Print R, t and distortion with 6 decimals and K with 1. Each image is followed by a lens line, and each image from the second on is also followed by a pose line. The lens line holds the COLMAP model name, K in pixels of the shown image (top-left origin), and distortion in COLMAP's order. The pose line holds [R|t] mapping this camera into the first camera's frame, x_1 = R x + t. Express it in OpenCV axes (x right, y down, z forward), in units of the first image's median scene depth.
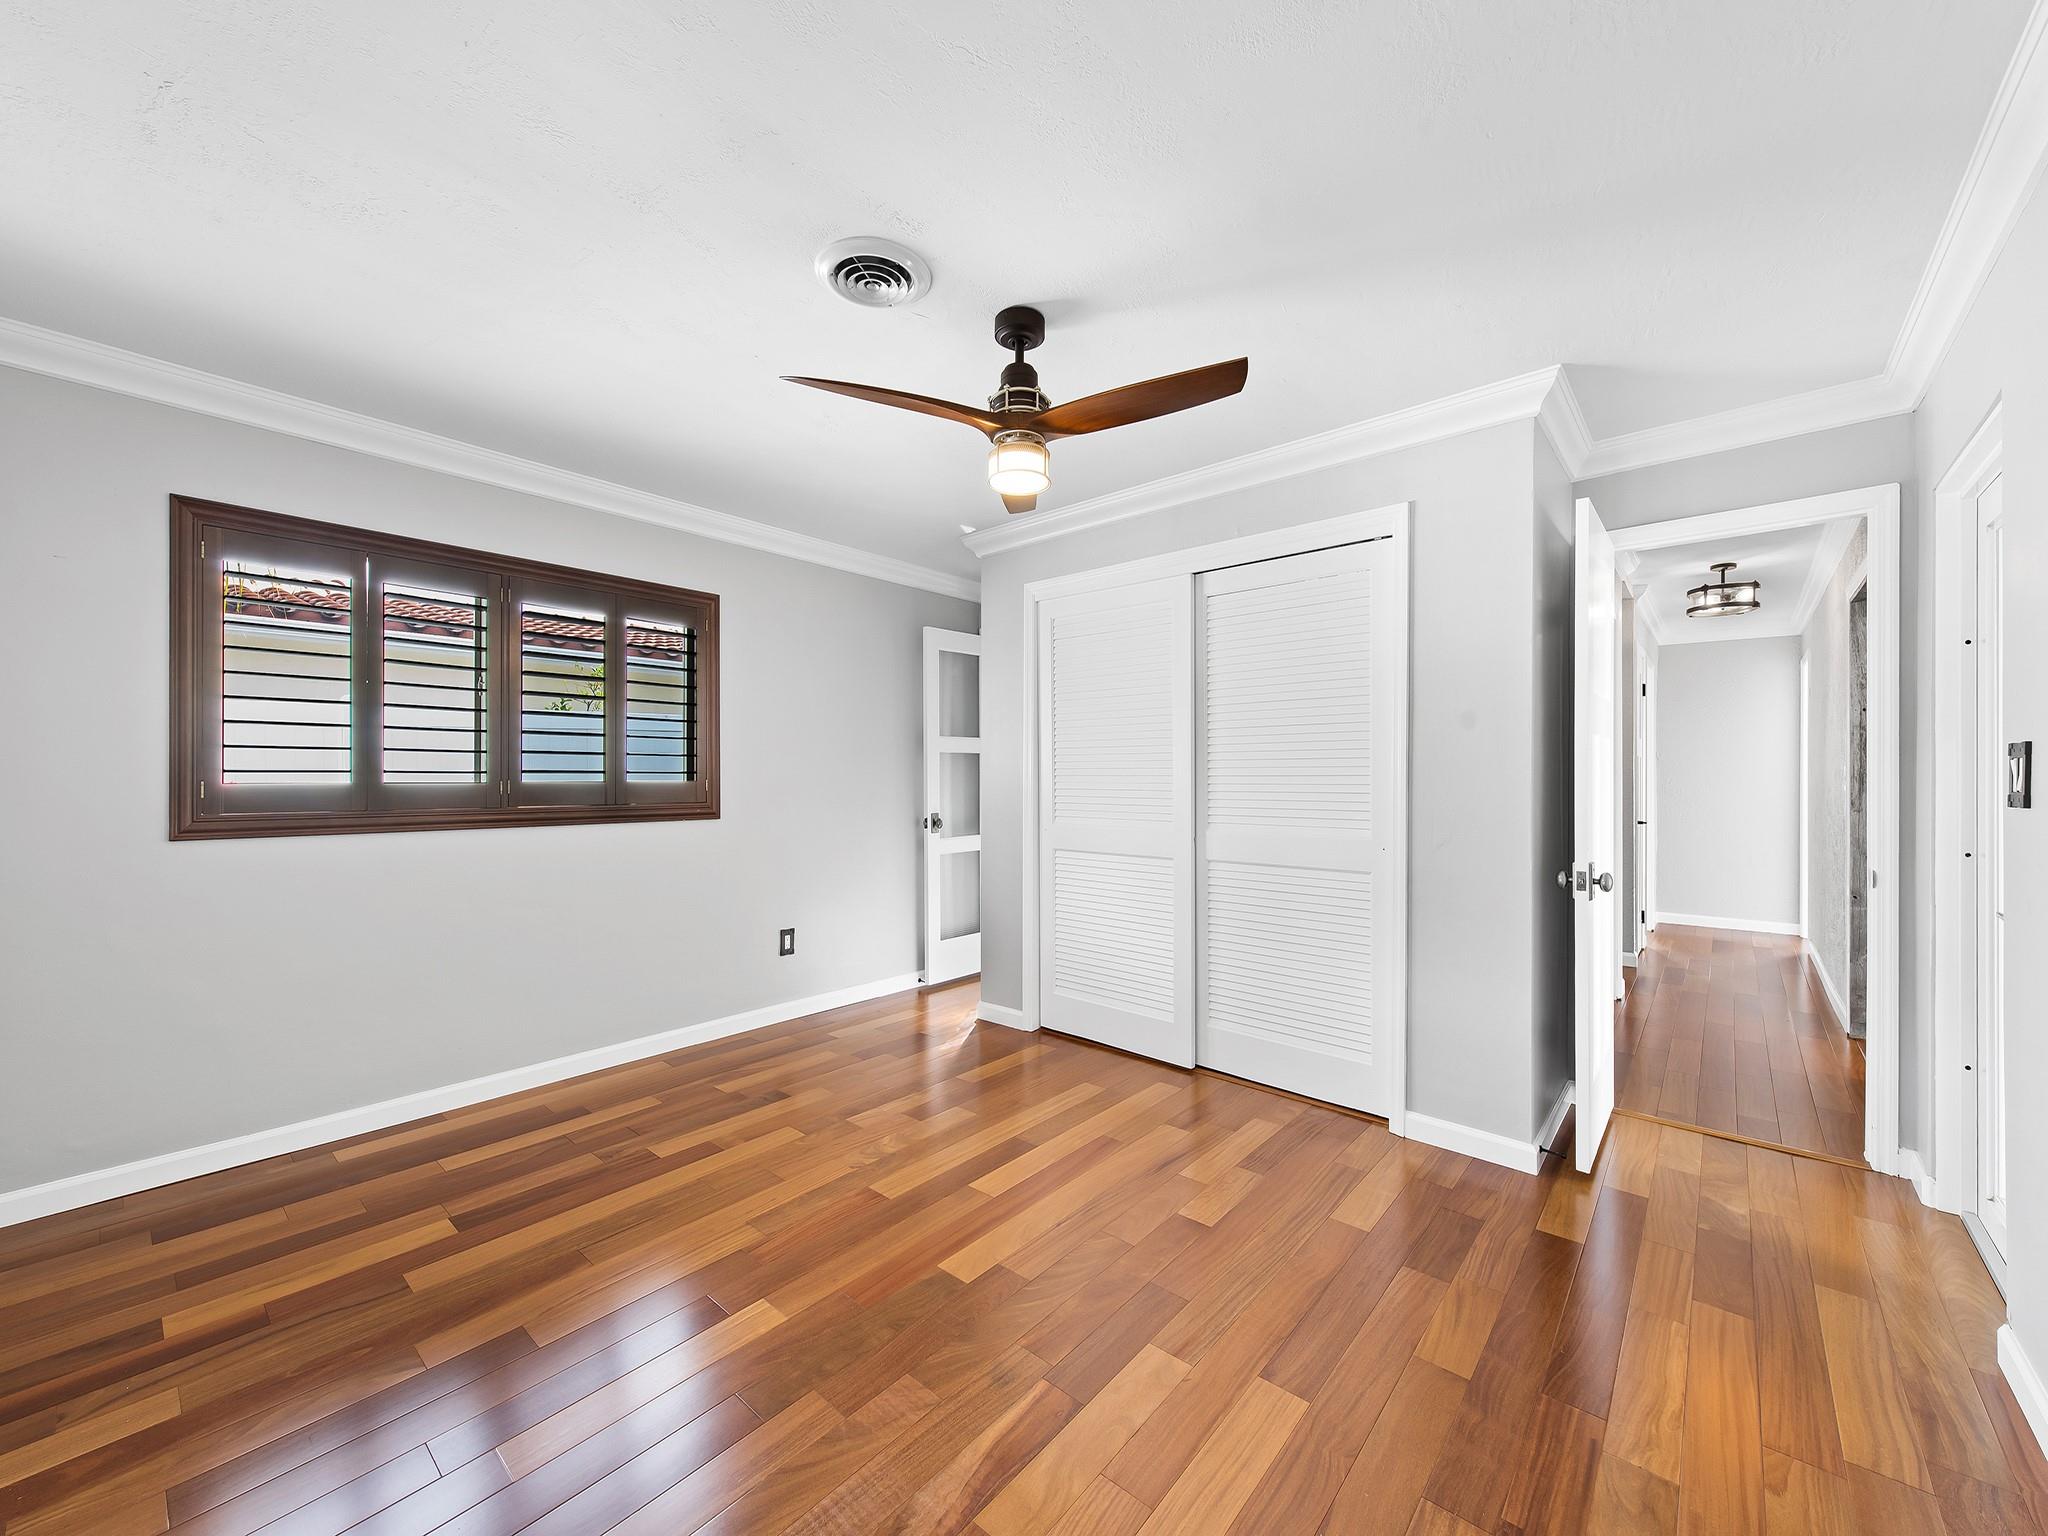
lens RADIAL K [[804.0, 0, 1020.3], [0, 804.0, 770.6], [0, 0, 1]] dist [0.010741, -0.002824]
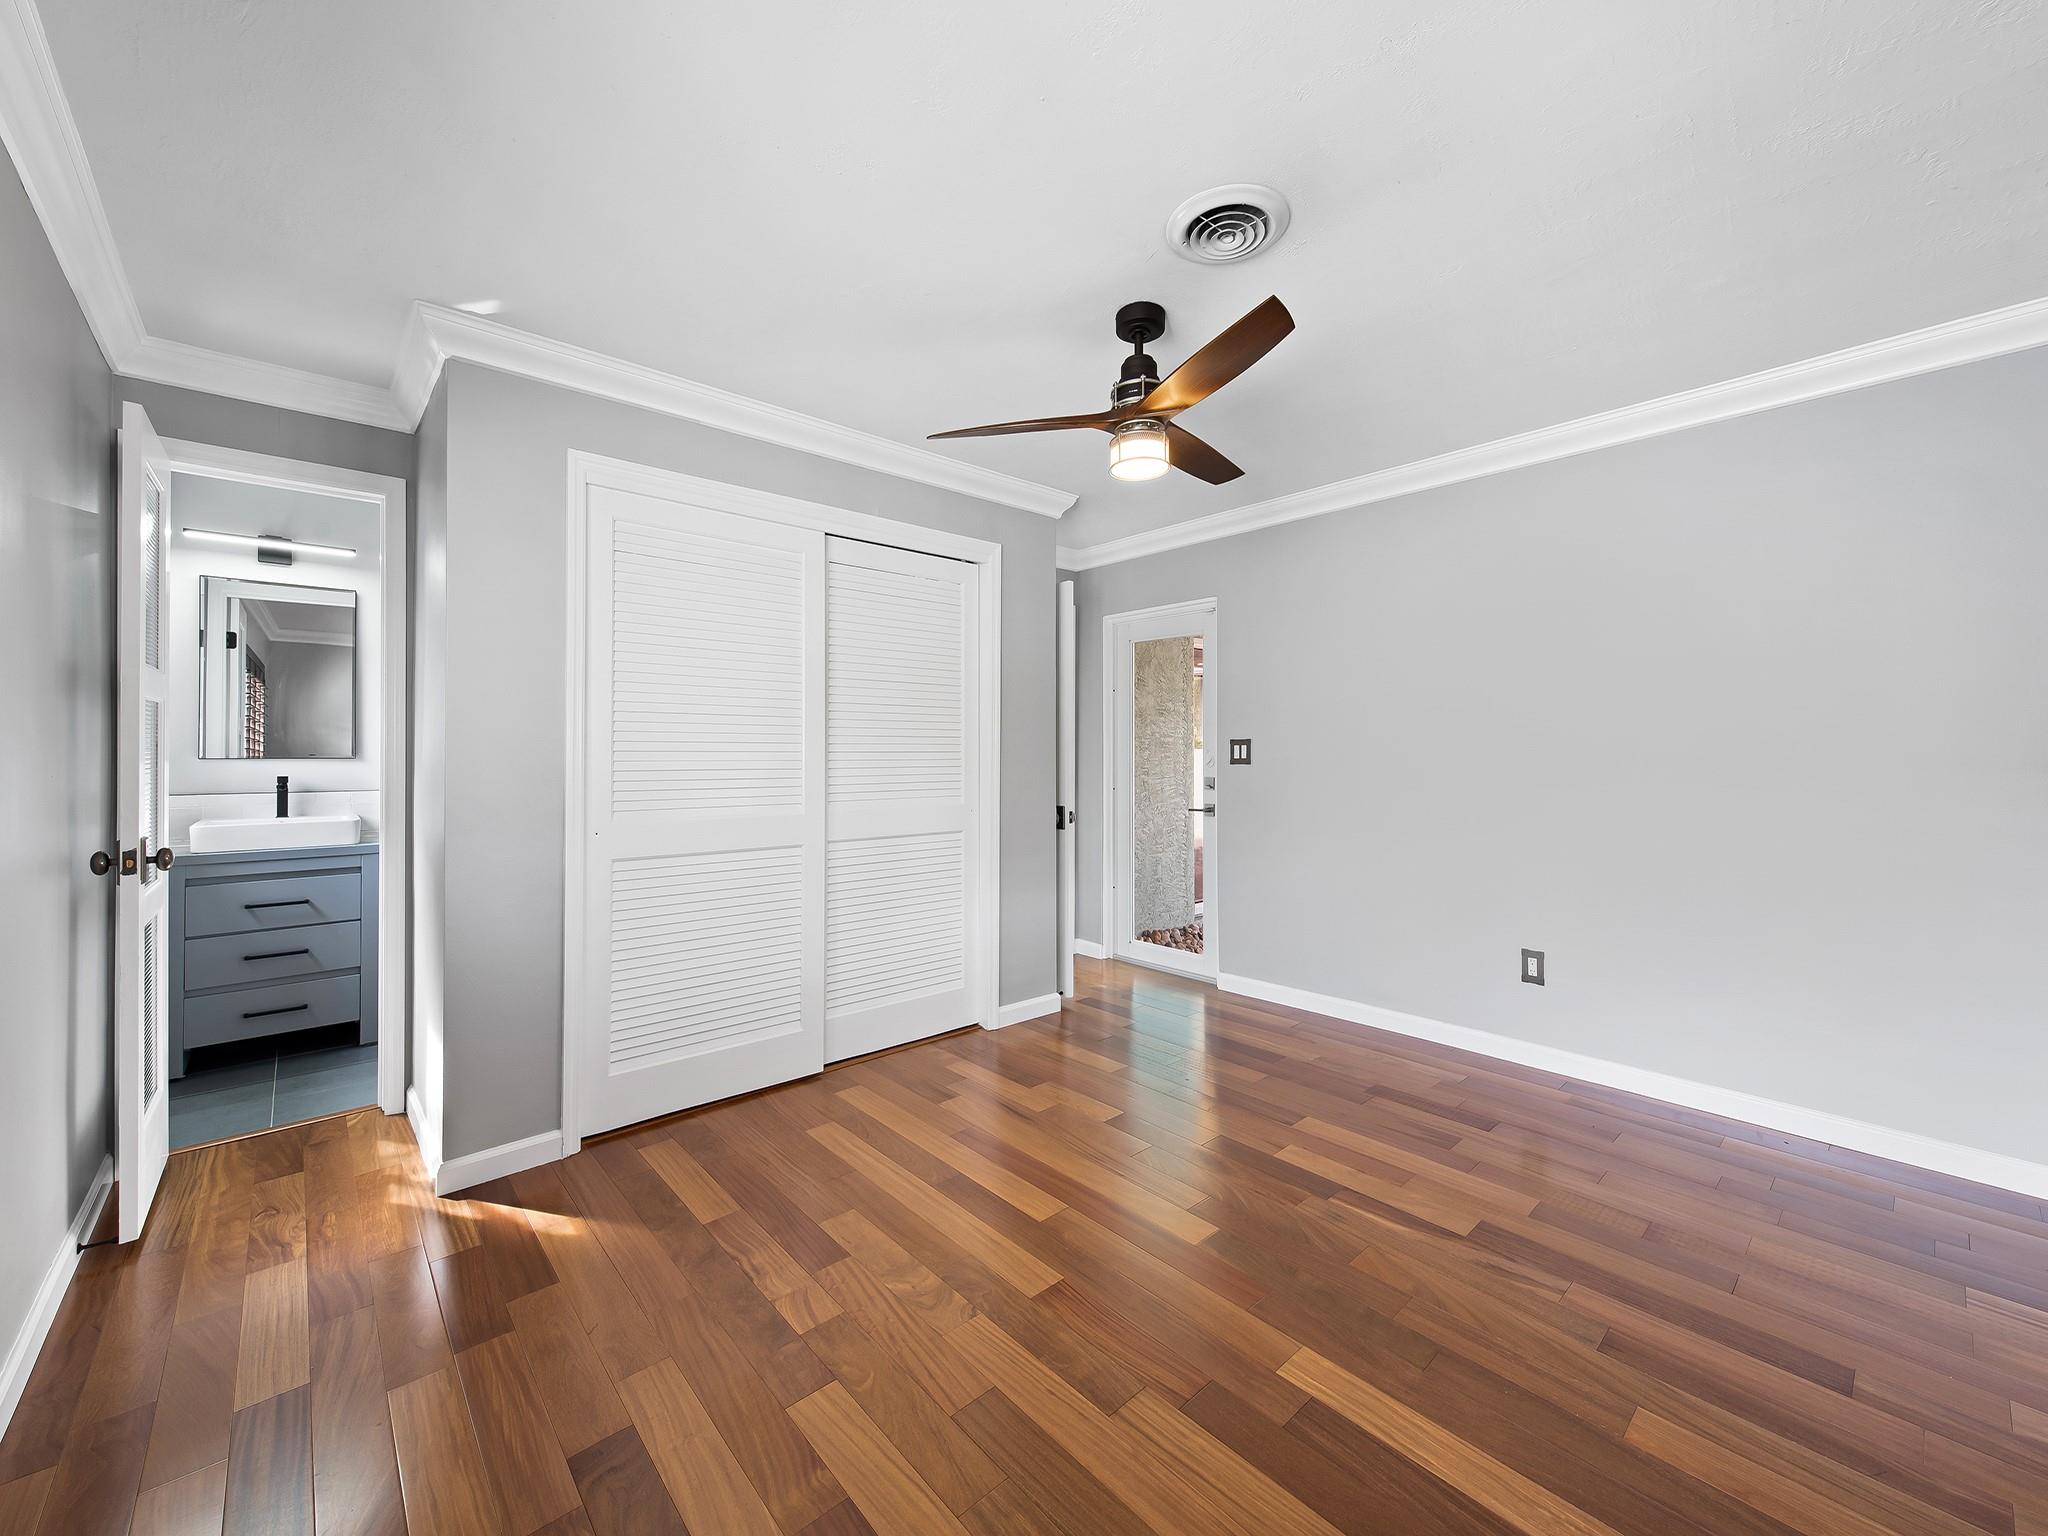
lens RADIAL K [[804.0, 0, 1053.8], [0, 804.0, 735.9], [0, 0, 1]] dist [0.010741, -0.002824]
pose [[0.117558, 0.015163, 0.992950, -0.762232], [-0.004740, 0.999881, -0.014708, 0.002876], [-0.993055, -0.002977, 0.117616, 0.721933]]
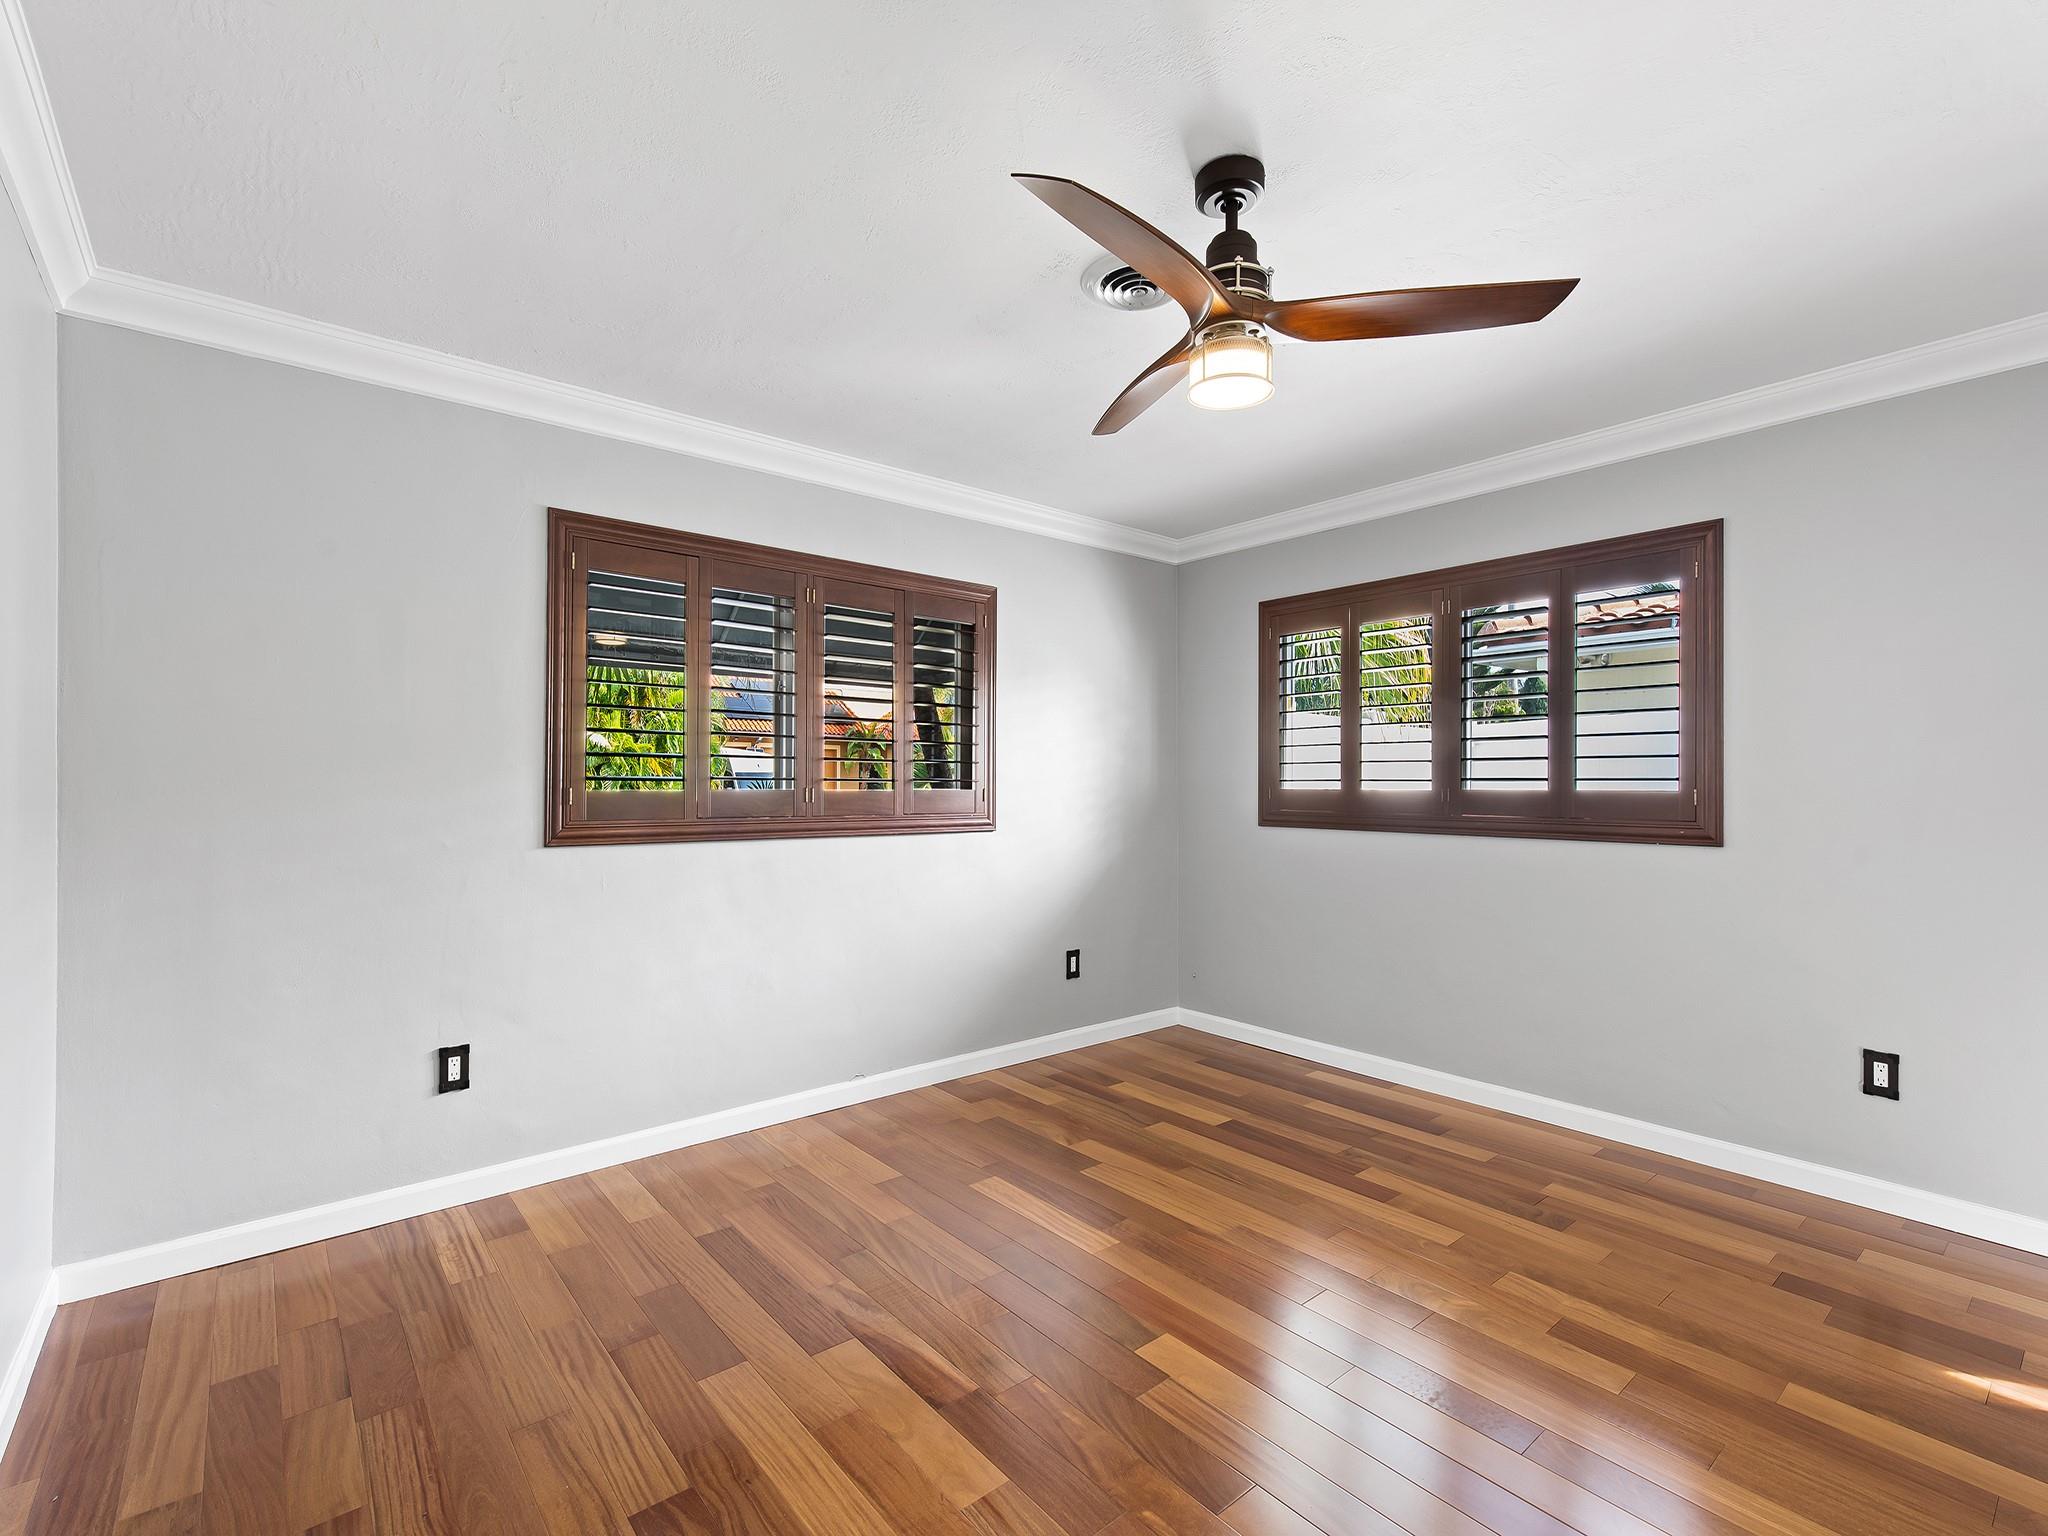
lens RADIAL K [[934.6, 0, 1016.6], [0, 934.6, 777.0], [0, 0, 1]] dist [0.000223, -0.000133]
pose [[-0.178119, -0.006426, -0.983988, 0.646549], [0.006948, 0.999946, -0.007788, 0.003111], [0.983984, -0.008224, -0.178065, 0.699551]]
